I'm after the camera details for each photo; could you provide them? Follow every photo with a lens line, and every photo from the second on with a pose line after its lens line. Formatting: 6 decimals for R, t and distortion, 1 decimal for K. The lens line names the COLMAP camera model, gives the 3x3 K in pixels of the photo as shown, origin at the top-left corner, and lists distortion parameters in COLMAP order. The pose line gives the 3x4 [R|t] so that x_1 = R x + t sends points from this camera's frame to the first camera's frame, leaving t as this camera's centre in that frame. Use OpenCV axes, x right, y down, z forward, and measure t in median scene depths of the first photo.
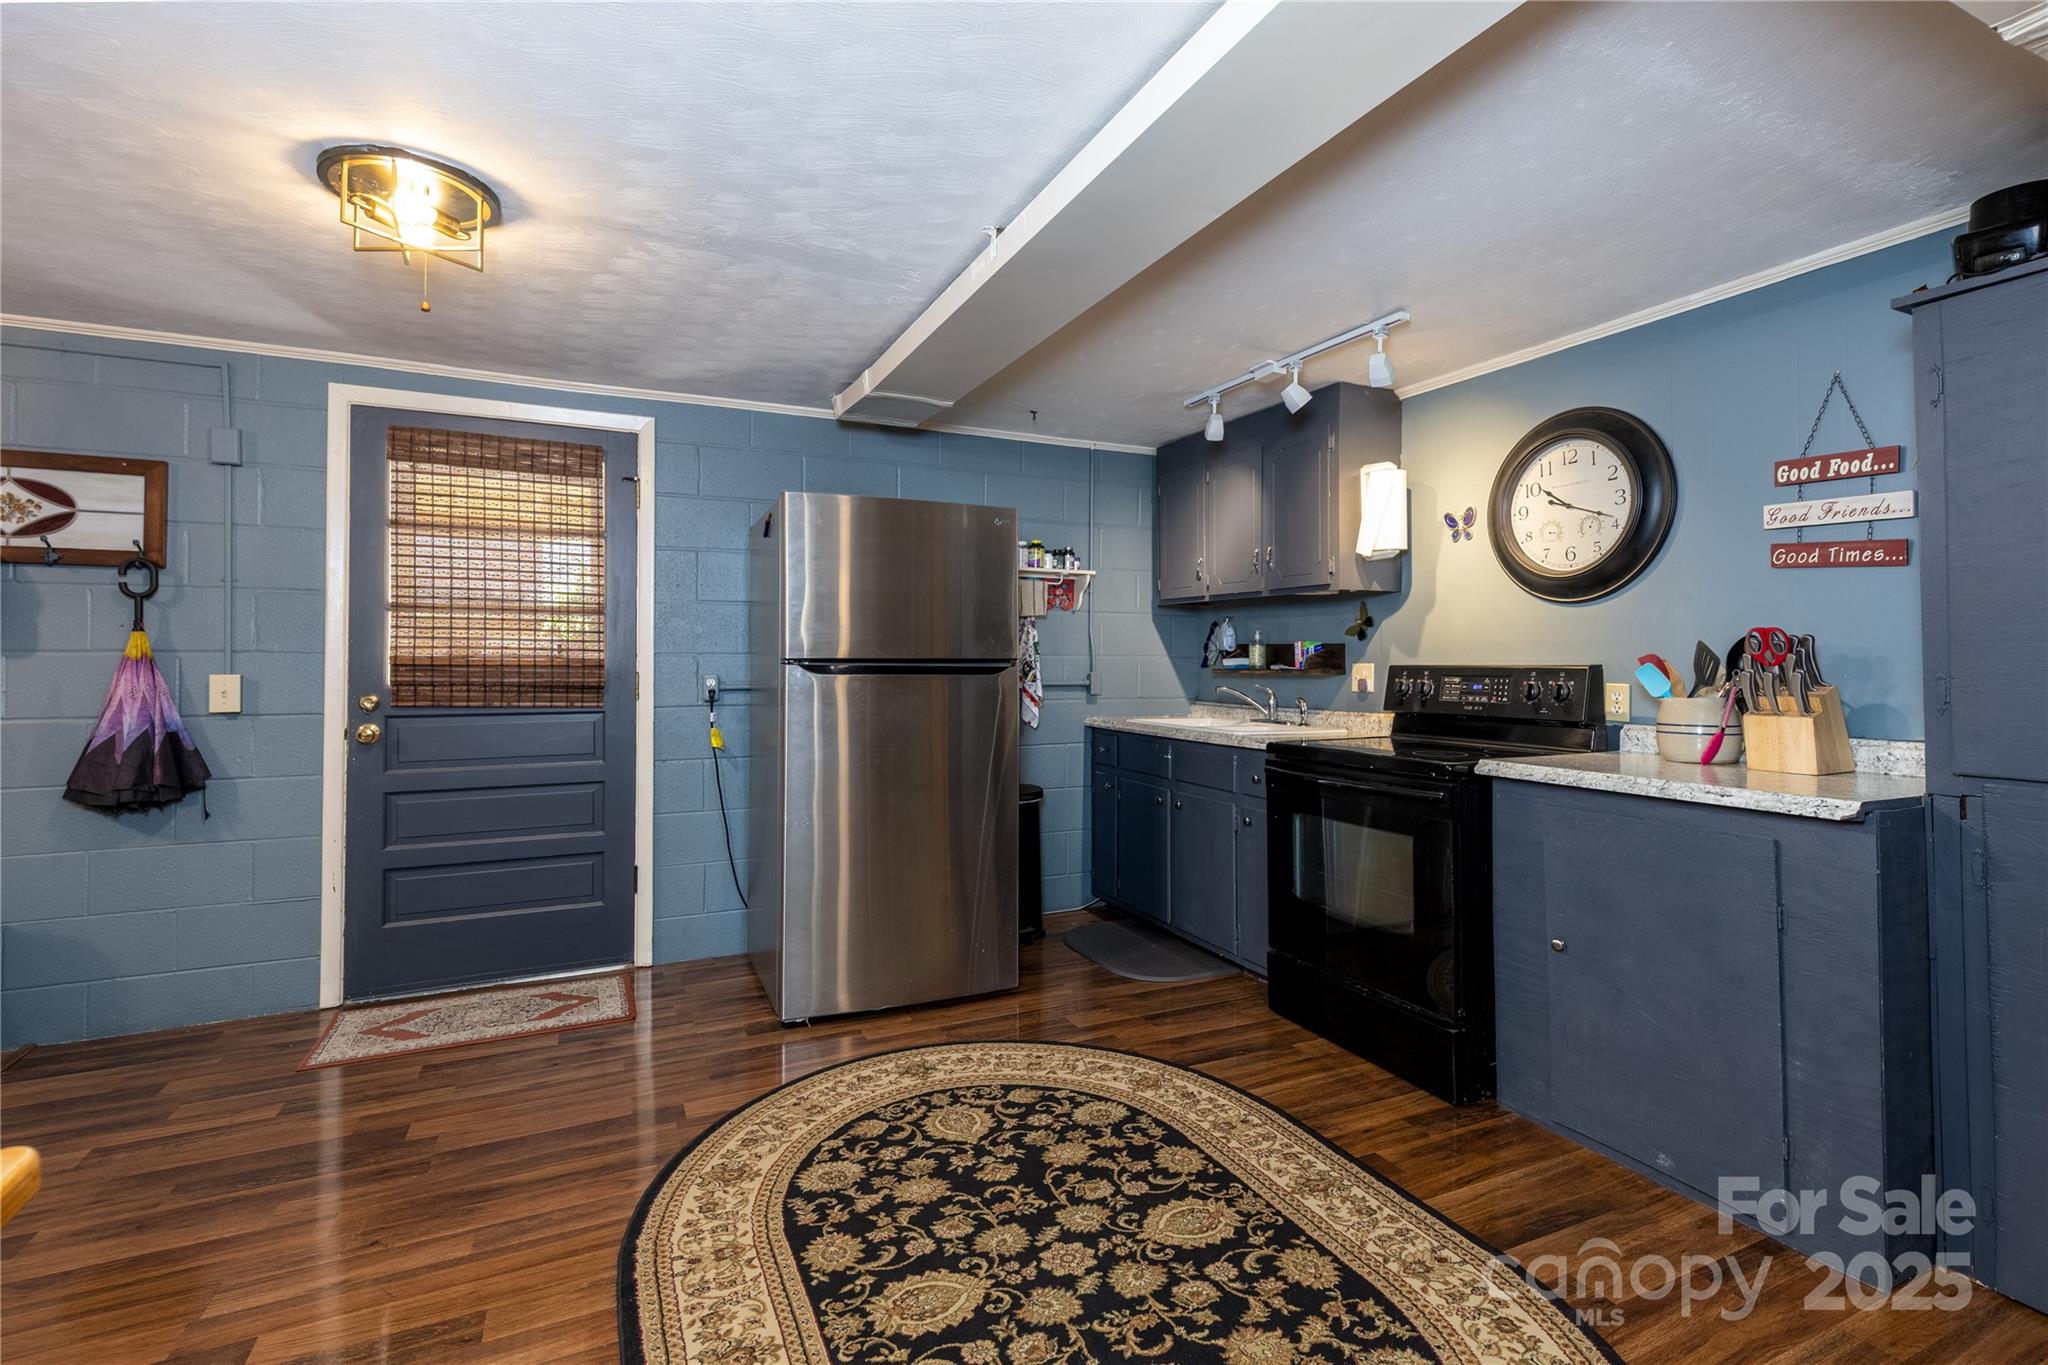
lens RADIAL K [[943.6, 0, 1024.7], [0, 943.6, 664.9], [0, 0, 1]] dist [0.014272, 0.000141]
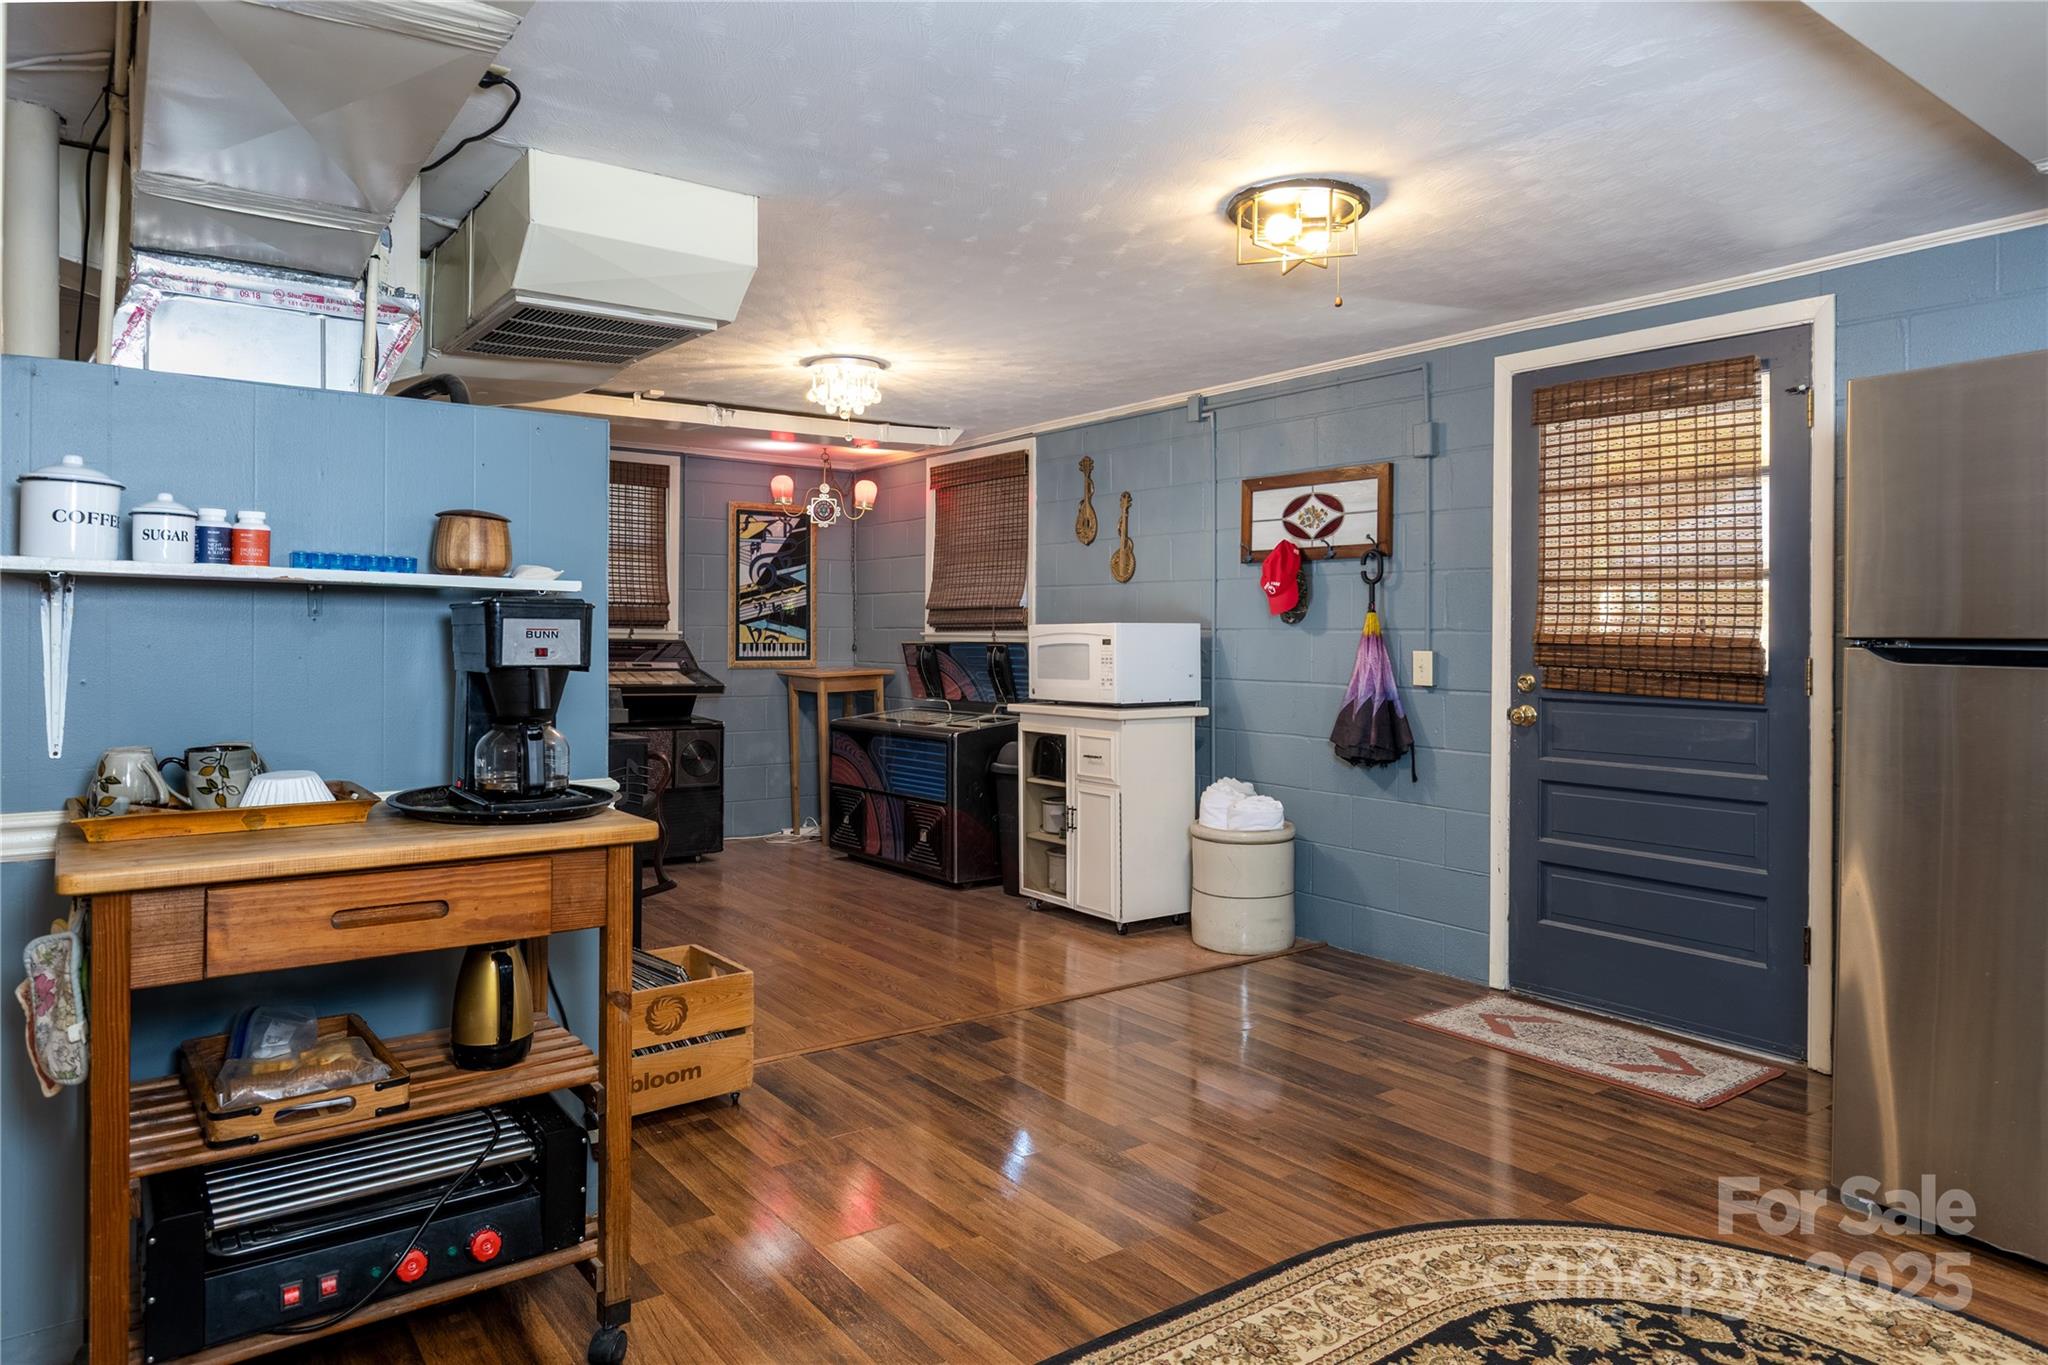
lens RADIAL K [[1275.7, 0, 1025.3], [0, 1275.7, 670.2], [0, 0, 1]] dist [0.003779, 0.000375]
pose [[0.195308, 0.028599, -0.980325, 0.516824], [-0.015663, 0.999538, 0.026039, 0.001497], [0.980617, 0.010269, 0.195665, 0.280554]]
